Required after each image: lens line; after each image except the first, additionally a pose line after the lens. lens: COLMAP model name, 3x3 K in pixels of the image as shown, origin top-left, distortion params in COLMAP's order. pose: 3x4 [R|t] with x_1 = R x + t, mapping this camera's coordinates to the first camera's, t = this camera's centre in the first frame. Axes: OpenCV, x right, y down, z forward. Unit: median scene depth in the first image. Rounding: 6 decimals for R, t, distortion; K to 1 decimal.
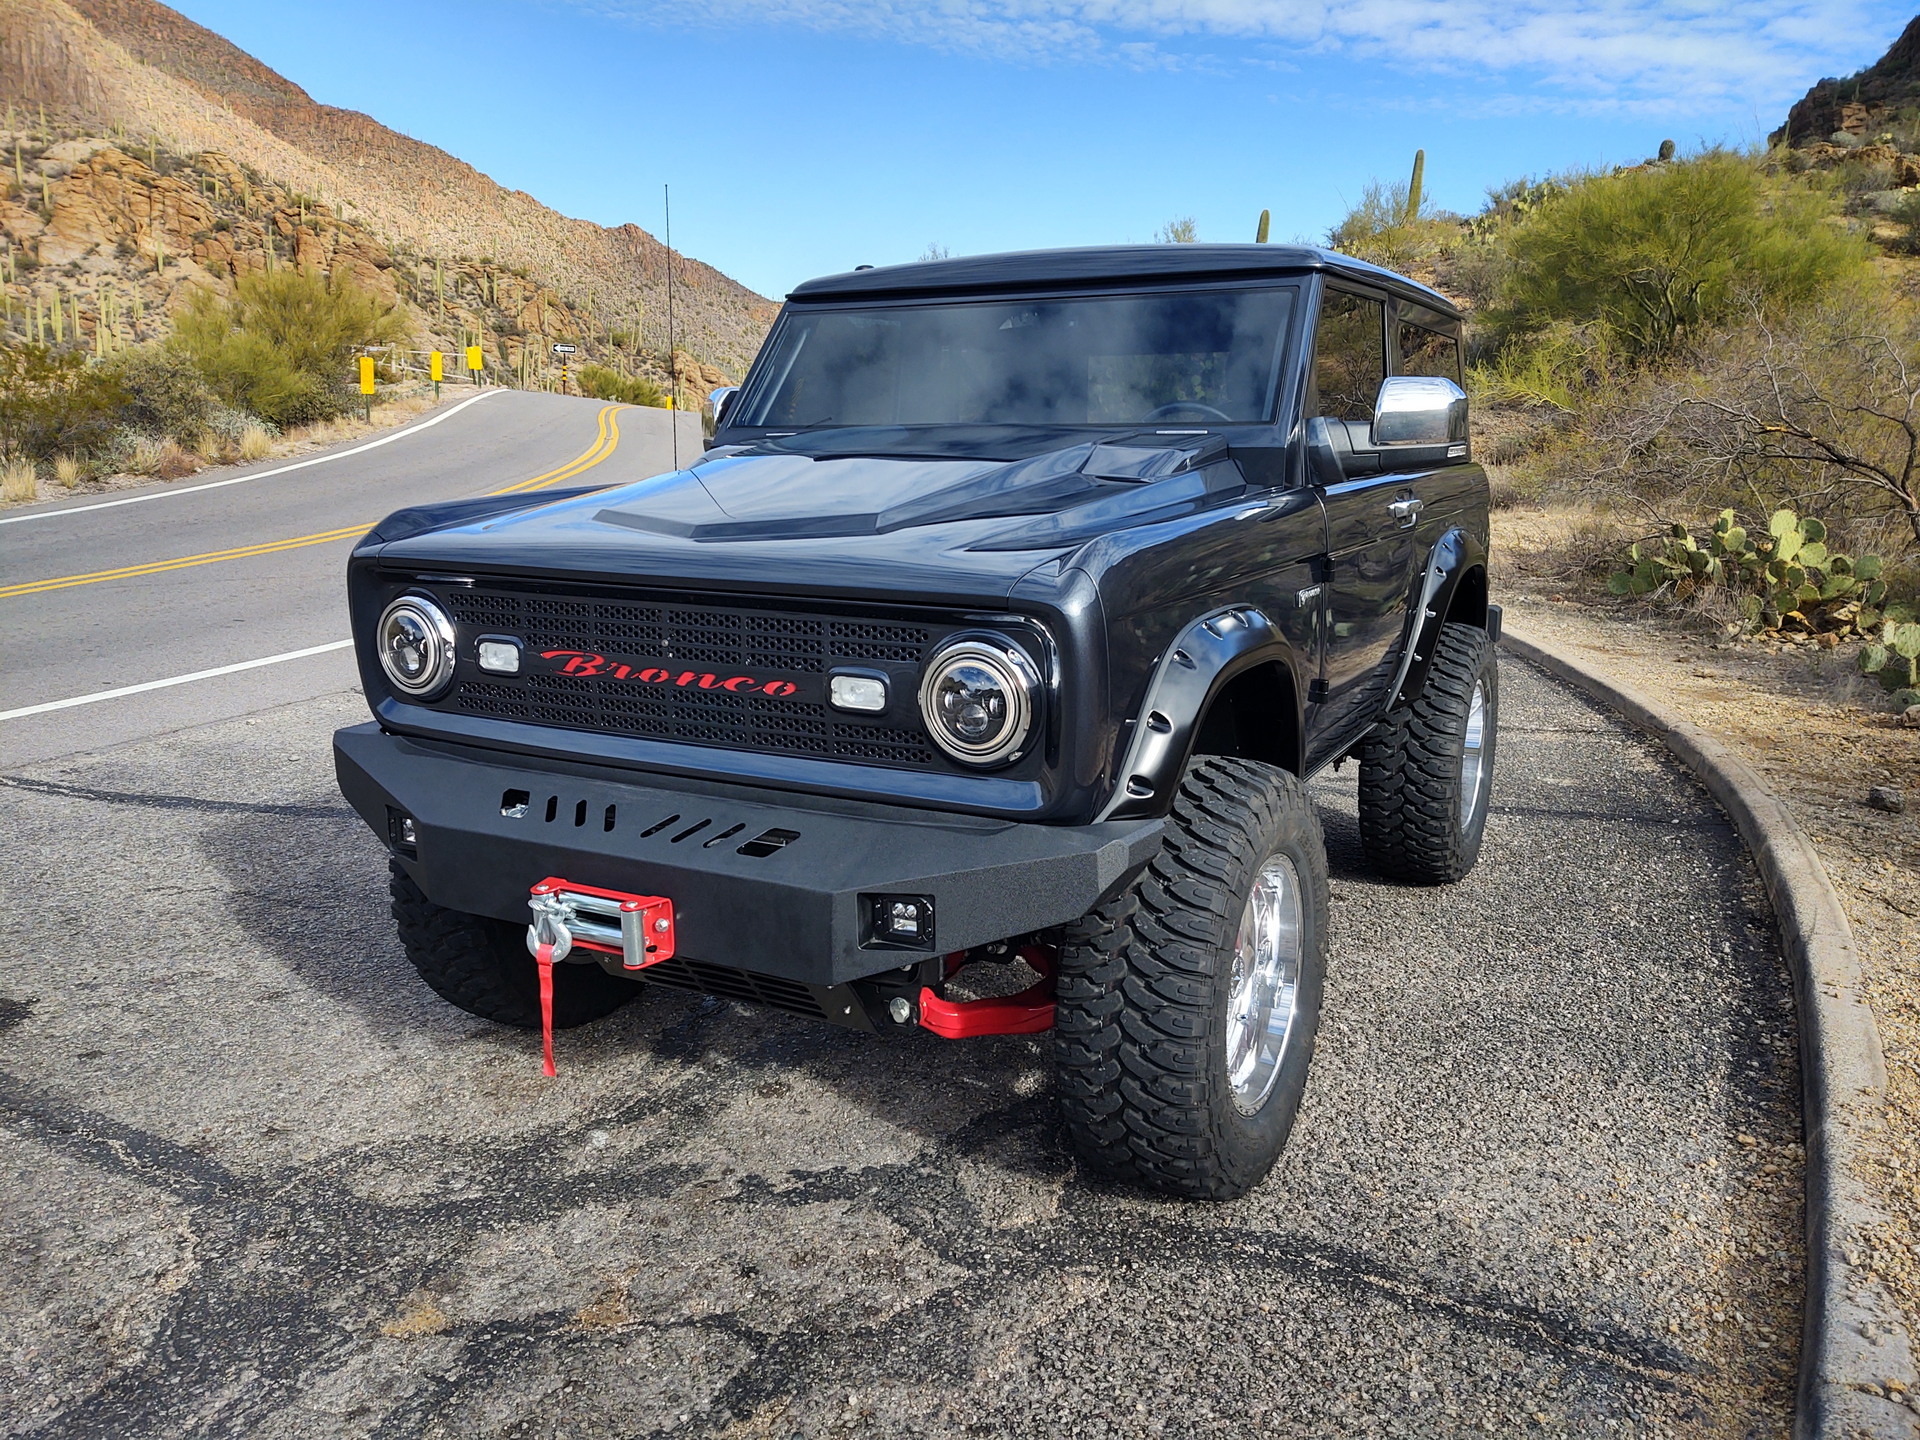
lens RADIAL K [[1451.6, 0, 960.0], [0, 1451.6, 725.8], [0, 0, 1]] dist [0.009044, -0.005879]
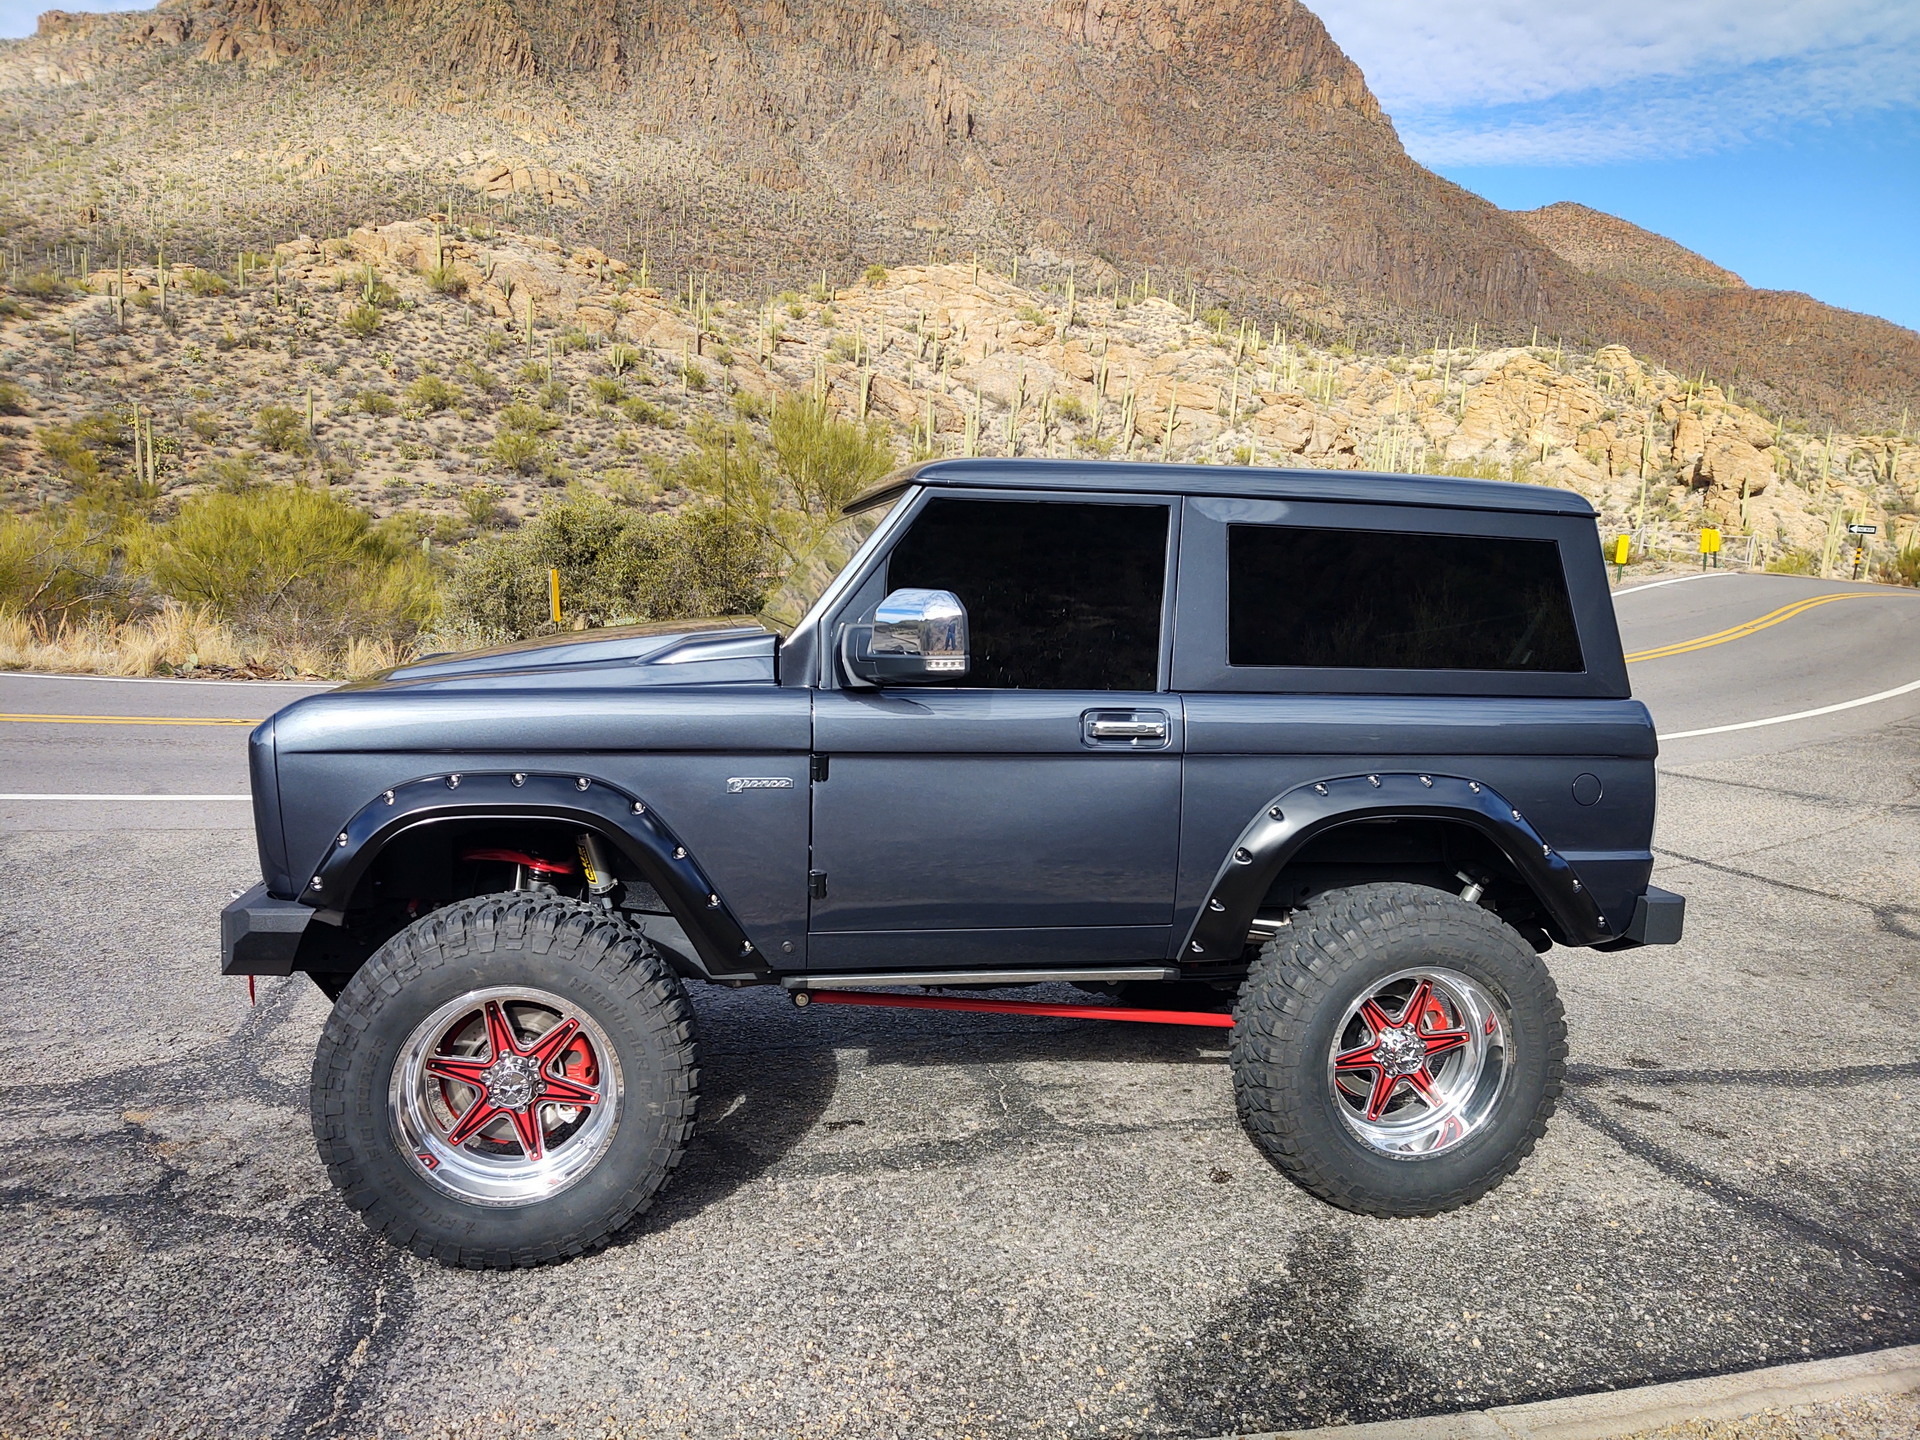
lens RADIAL K [[1451.6, 0, 965.9], [0, 1451.6, 731.6], [0, 0, 1]] dist [0.009044, -0.005879]
pose [[0.636449, 0.101172, -0.764655, 1.262346], [-0.188486, 0.981705, -0.026993, -0.142285], [0.747935, 0.161306, 0.643874, 0.465710]]
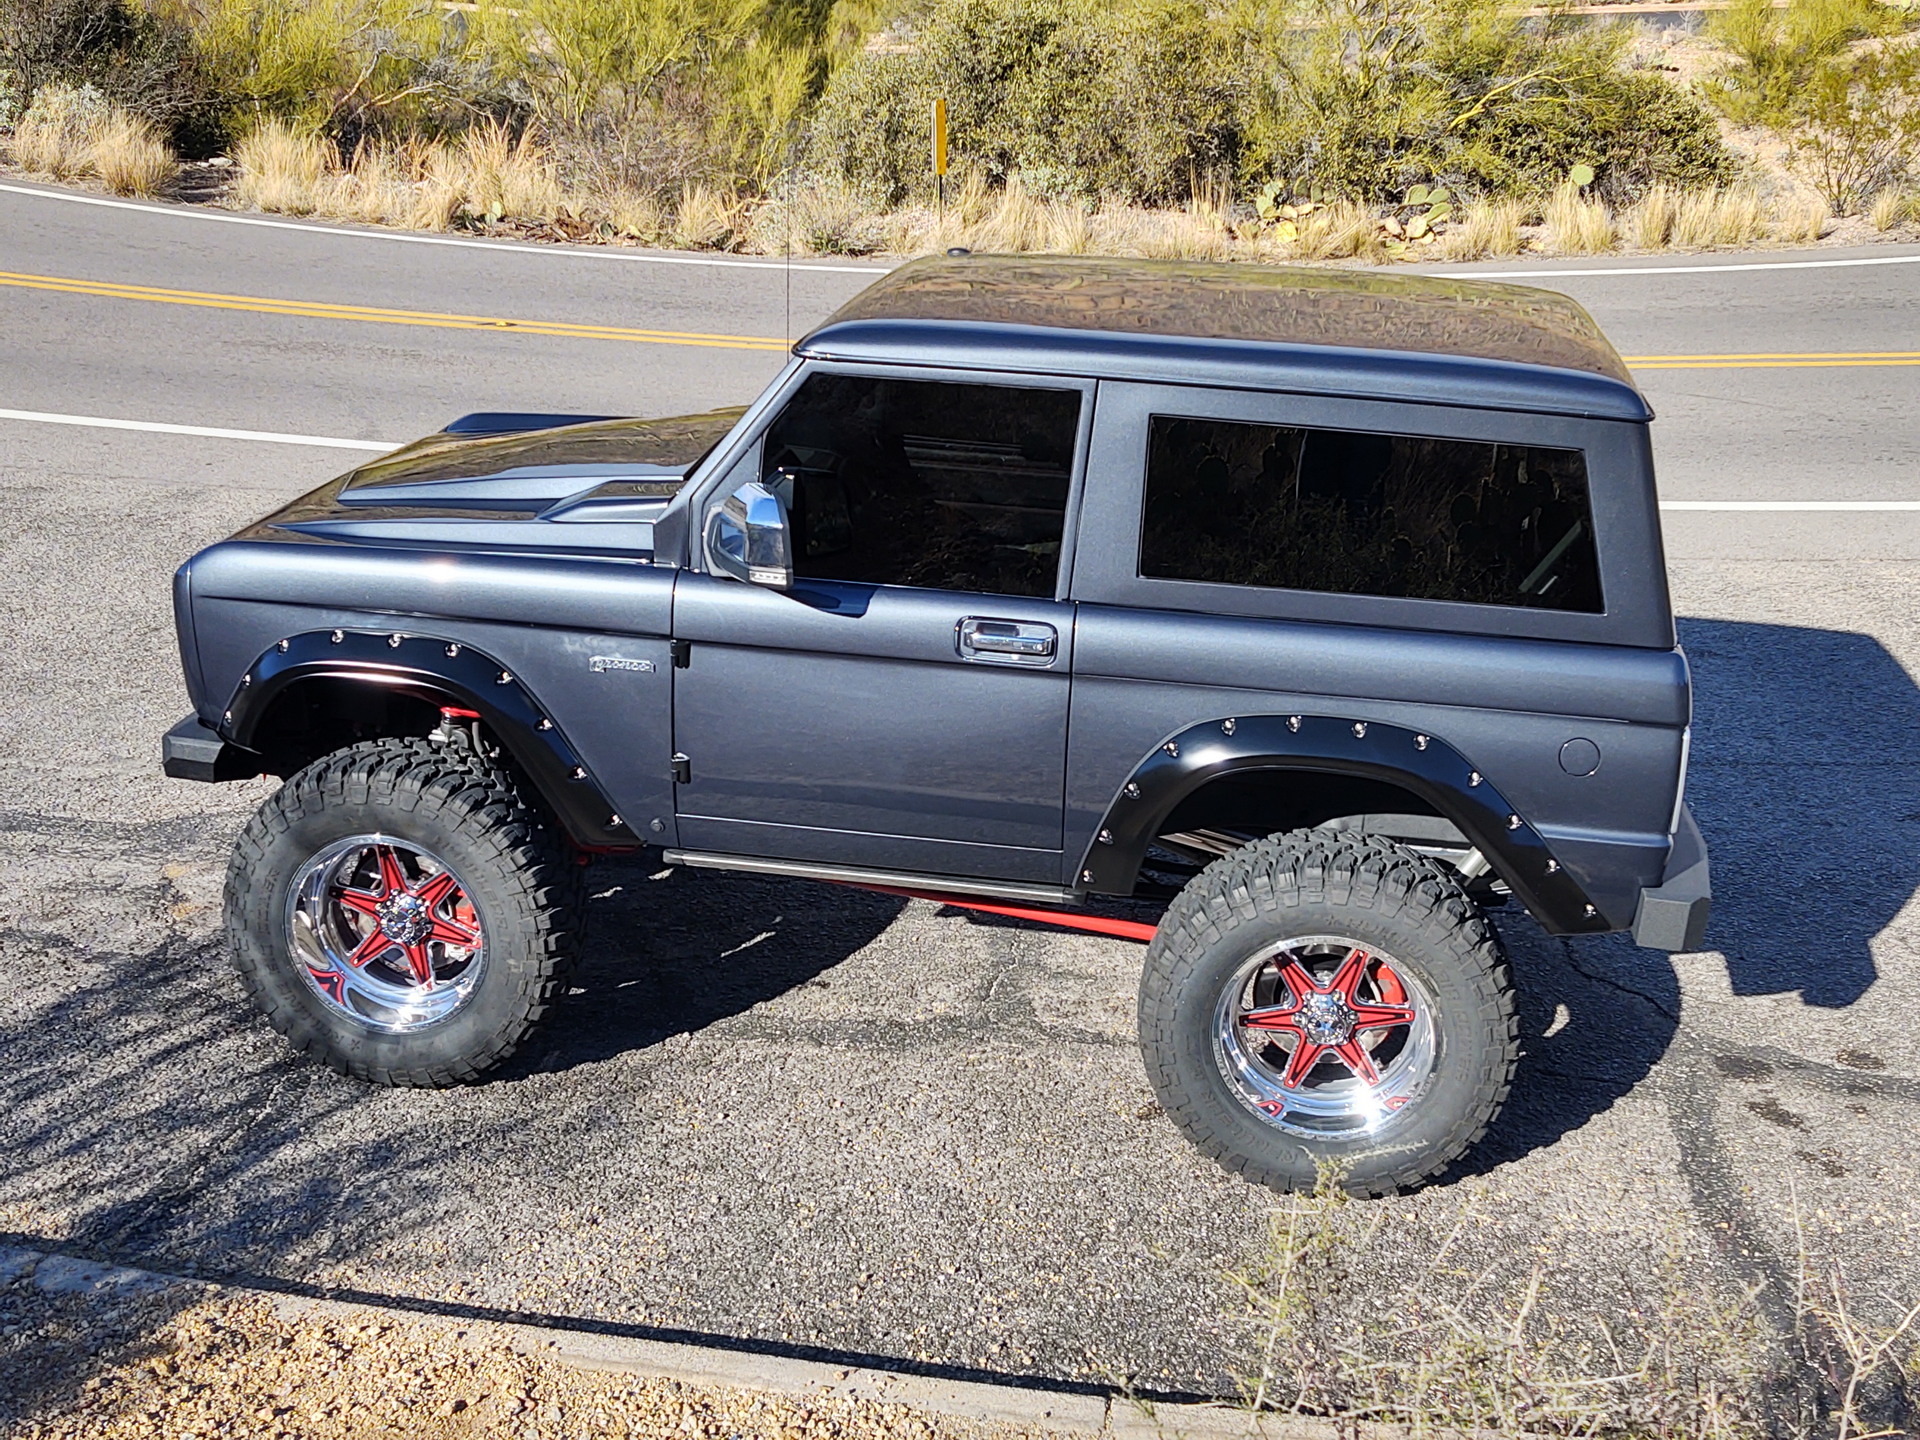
lens RADIAL K [[2207.6, 0, 965.0], [0, 2207.6, 723.1], [0, 0, 1]] dist [0.056715, 0.000000]
pose [[0.330051, 0.325865, -0.885934, 1.919831], [-0.234831, 0.937365, 0.257298, -0.571580], [0.914287, 0.123123, 0.385901, 0.680238]]
